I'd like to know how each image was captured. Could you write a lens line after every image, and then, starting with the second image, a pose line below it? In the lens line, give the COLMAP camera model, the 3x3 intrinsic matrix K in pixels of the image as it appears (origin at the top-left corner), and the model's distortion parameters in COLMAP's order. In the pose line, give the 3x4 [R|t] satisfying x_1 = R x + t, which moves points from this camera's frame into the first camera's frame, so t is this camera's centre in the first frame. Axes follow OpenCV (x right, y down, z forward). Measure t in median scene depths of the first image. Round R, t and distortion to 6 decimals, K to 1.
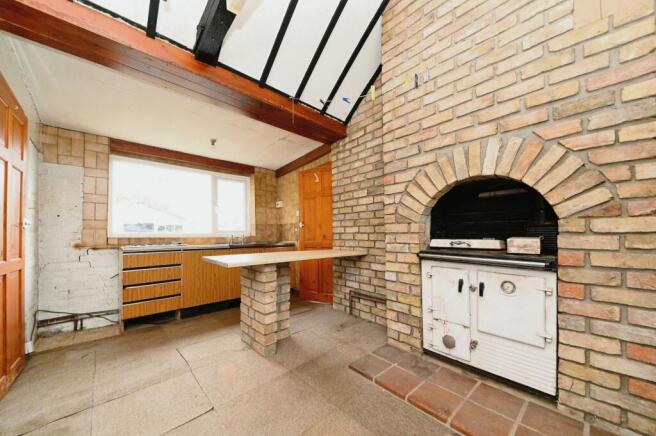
lens RADIAL K [[232.8, 0, 327.7], [0, 232.8, 226.7], [0, 0, 1]] dist [-0.000138, -0.000106]
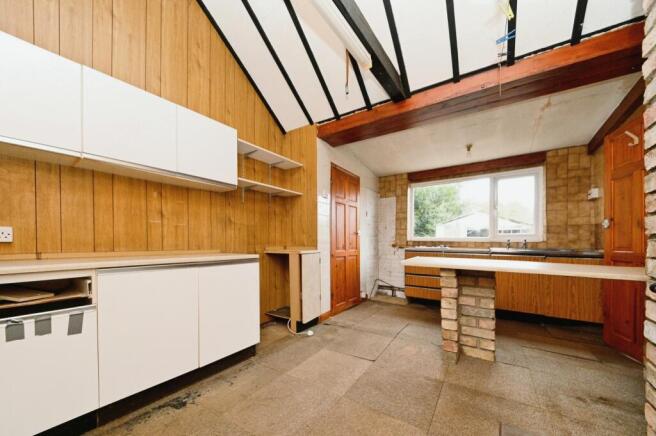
lens RADIAL K [[235.7, 0, 353.8], [0, 235.7, 241.3], [0, 0, 1]] dist [-0.000165, -0.000018]
pose [[0.276015, 0.013046, -0.961065, 0.447084], [0.029031, 0.999338, 0.021904, 0.008990], [0.960715, -0.033947, 0.275454, 0.271305]]
